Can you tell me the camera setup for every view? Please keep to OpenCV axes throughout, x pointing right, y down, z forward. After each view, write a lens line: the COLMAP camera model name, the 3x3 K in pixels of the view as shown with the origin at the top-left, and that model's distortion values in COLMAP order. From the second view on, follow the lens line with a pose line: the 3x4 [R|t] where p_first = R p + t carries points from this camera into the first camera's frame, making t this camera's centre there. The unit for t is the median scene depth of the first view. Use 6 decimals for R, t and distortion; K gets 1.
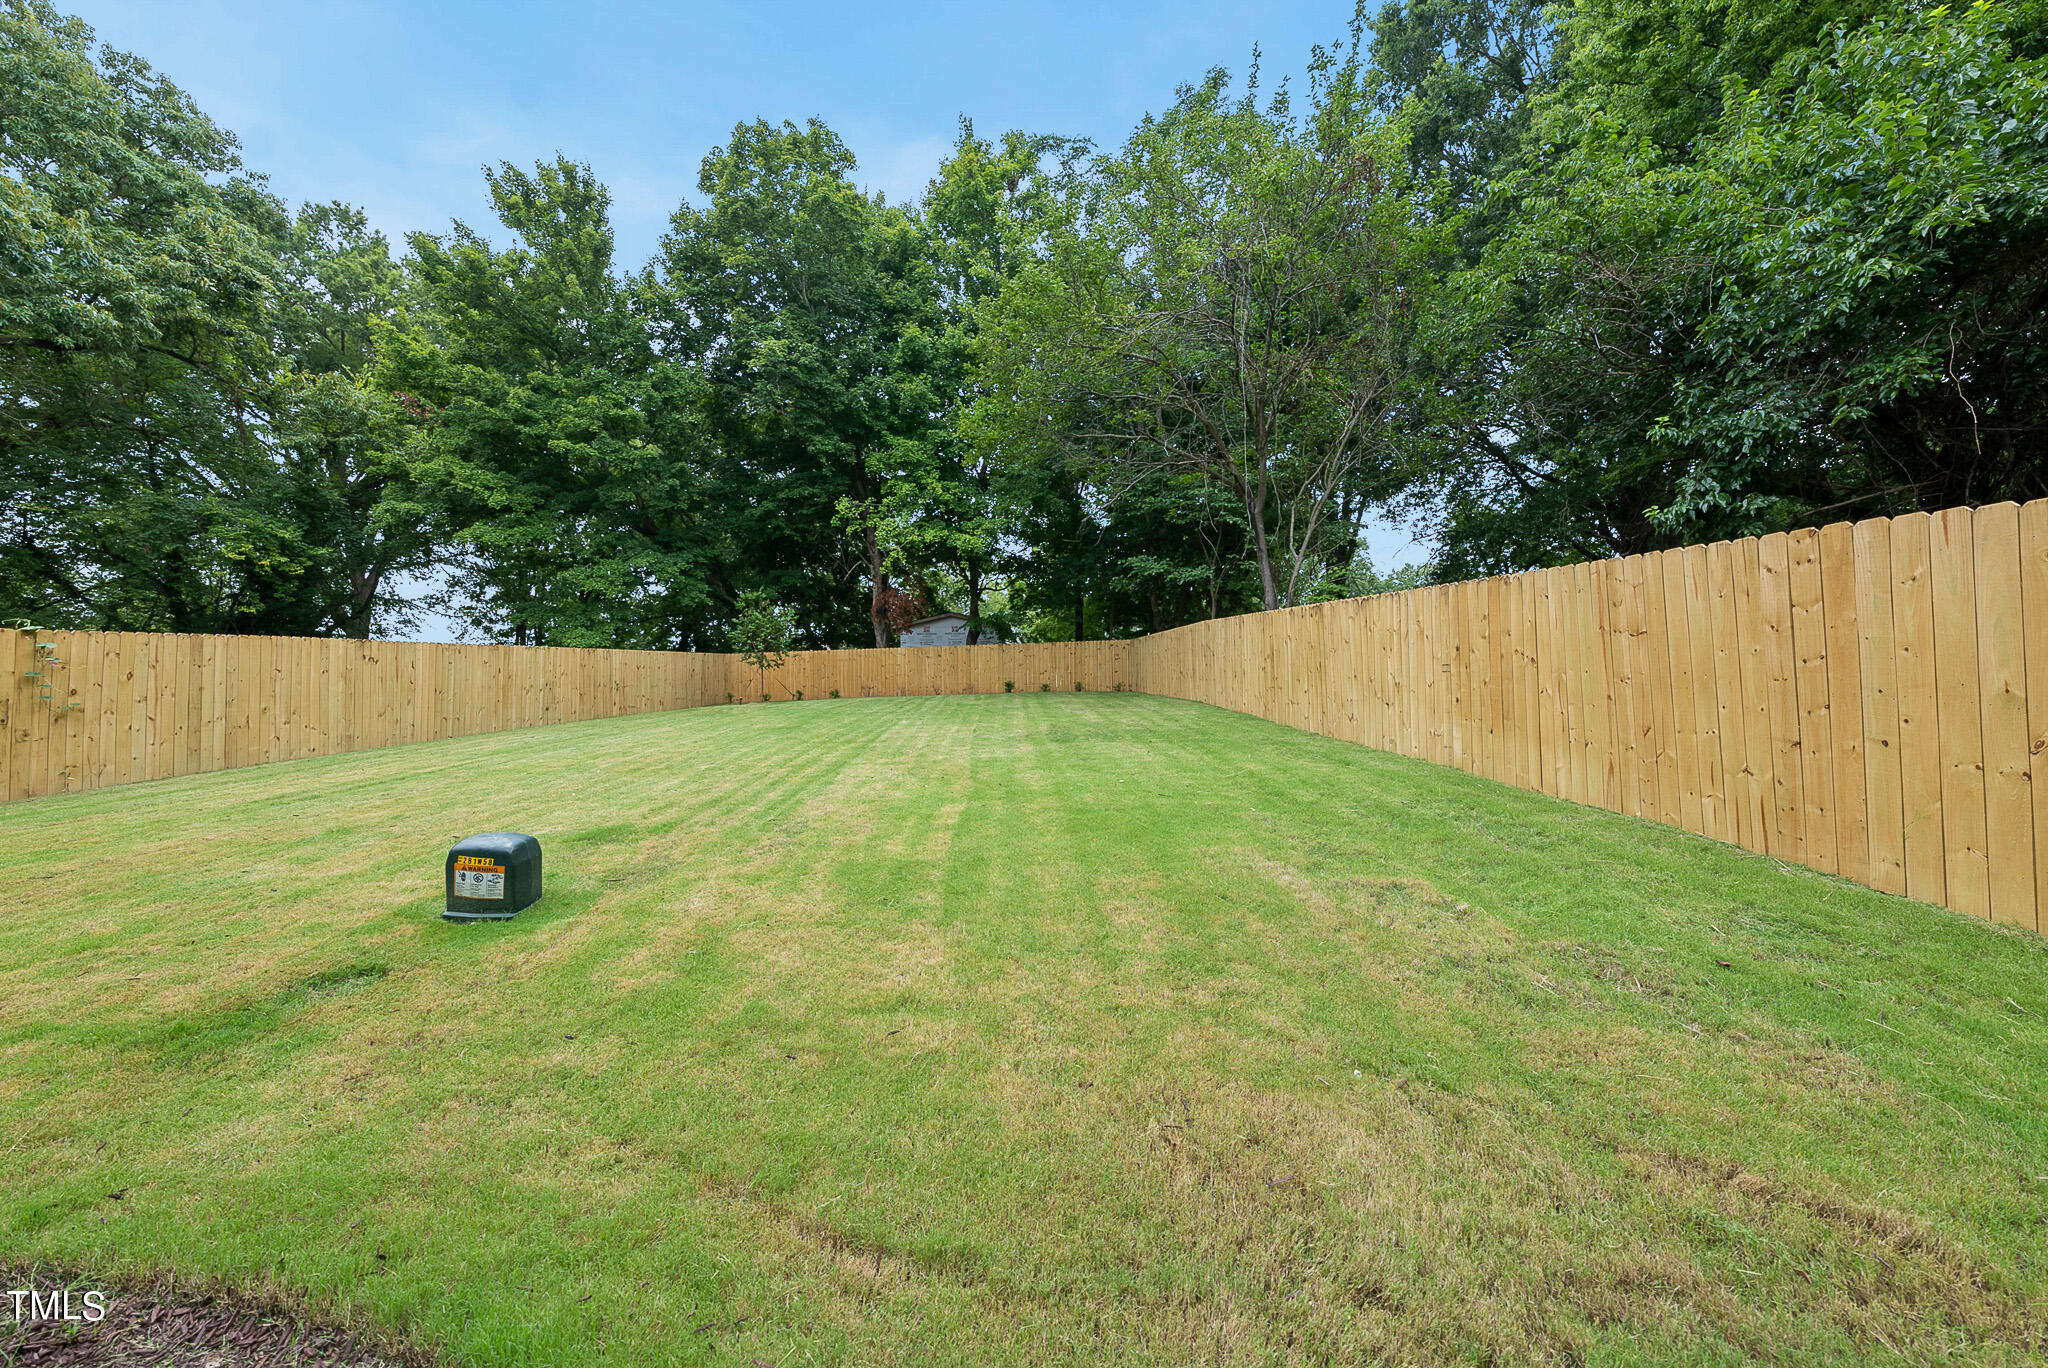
lens RADIAL K [[719.0, 0, 1029.6], [0, 719.0, 682.2], [0, 0, 1]] dist [-0.005418, 0.000027]
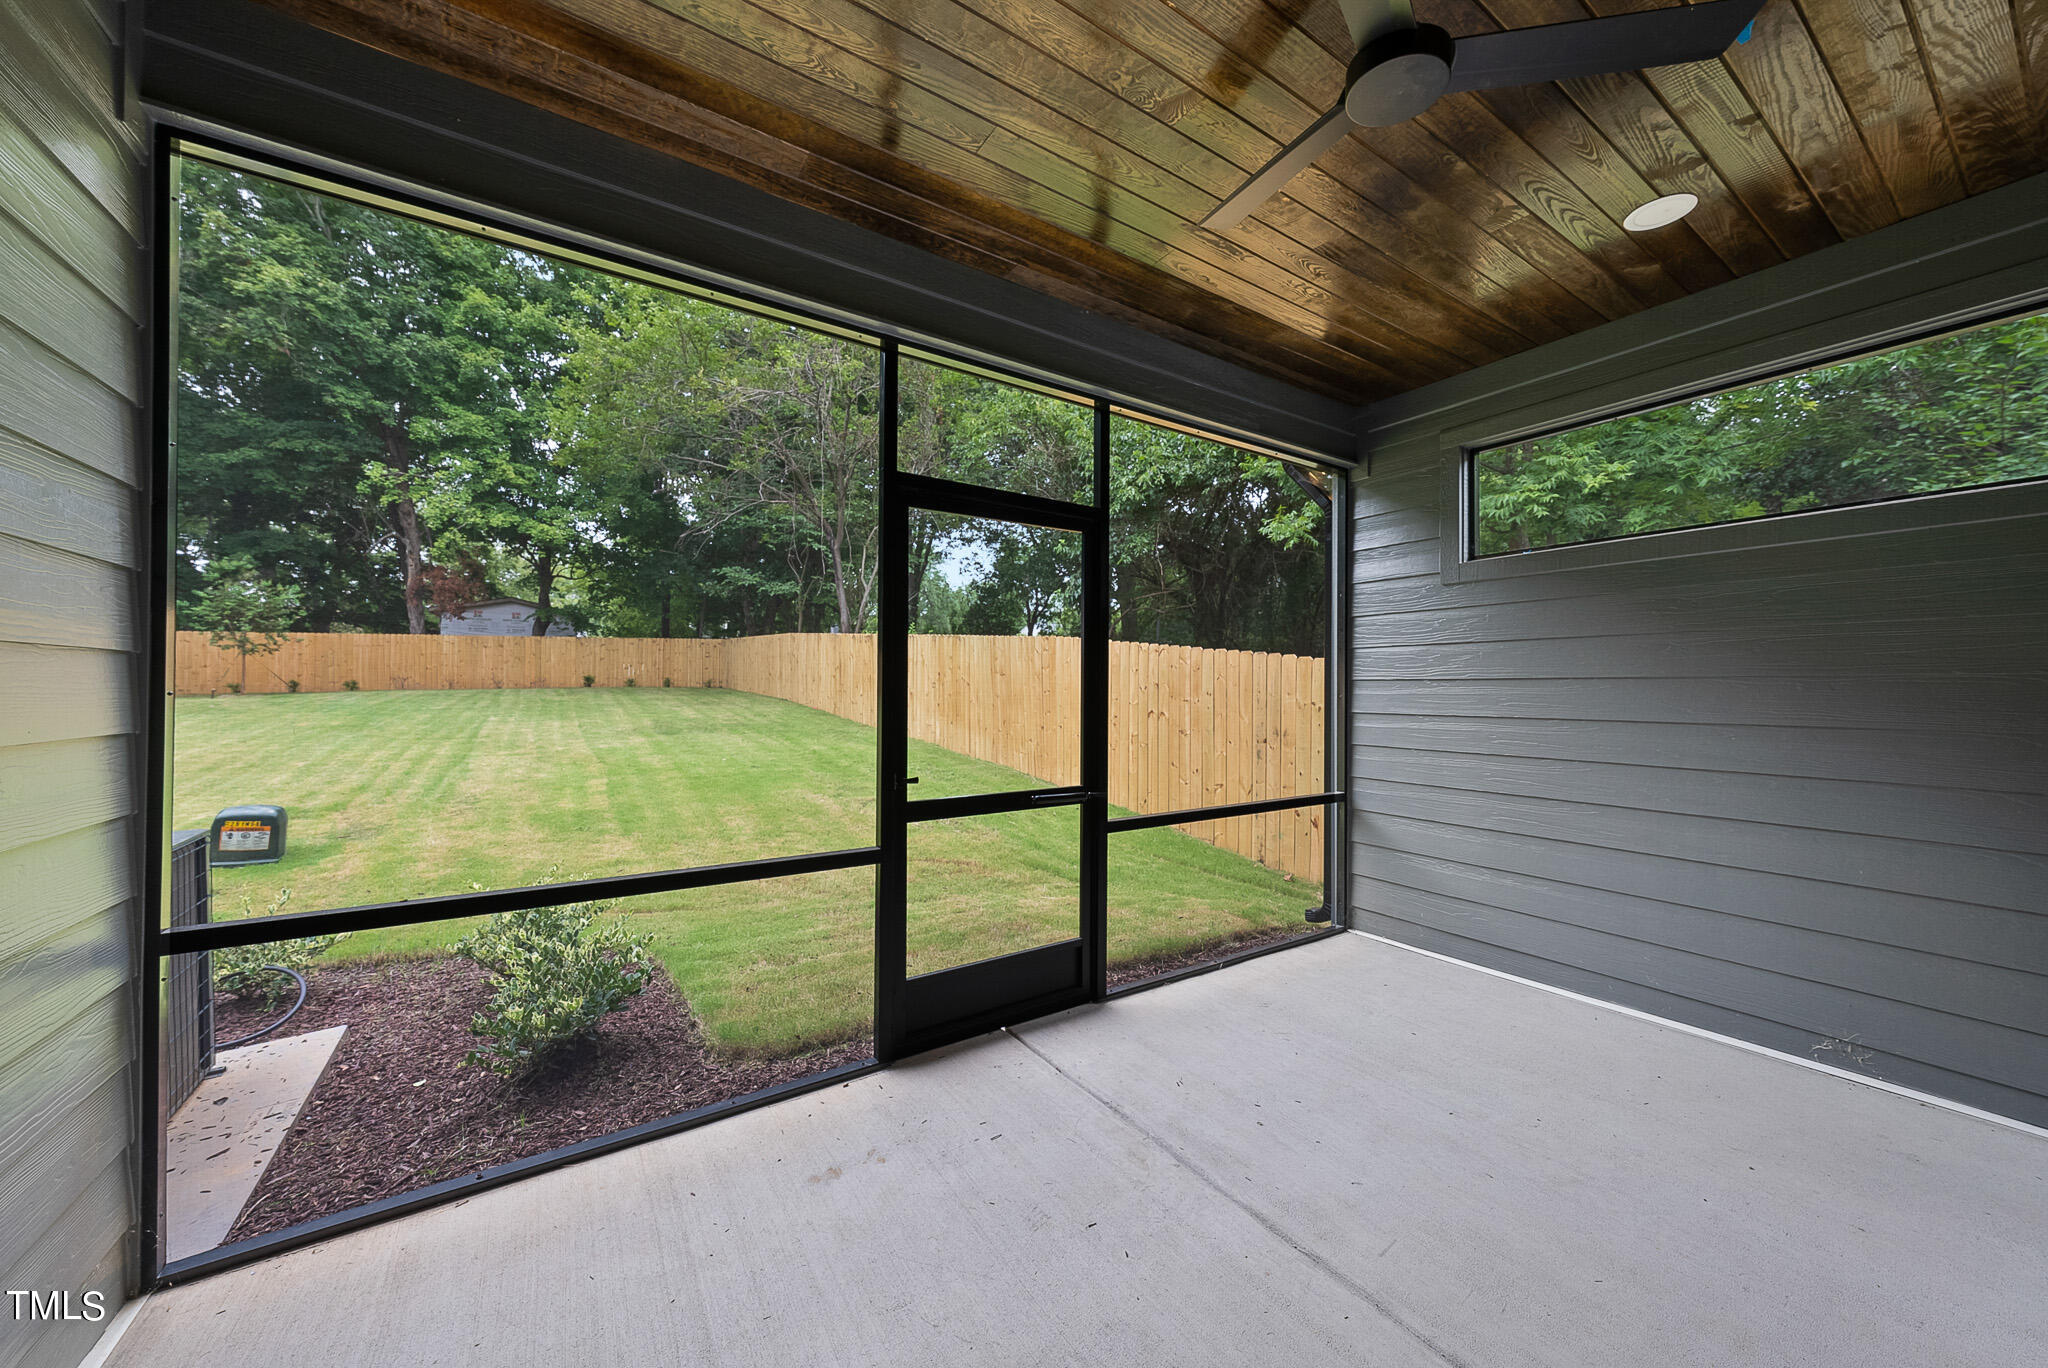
lens RADIAL K [[719.0, 0, 1029.6], [0, 719.0, 682.2], [0, 0, 1]] dist [-0.005418, 0.000027]
pose [[0.850363, 0.018860, 0.525858, -0.036599], [-0.024849, 0.999682, 0.004331, -0.013014], [-0.525609, -0.016750, 0.850561, -0.179364]]
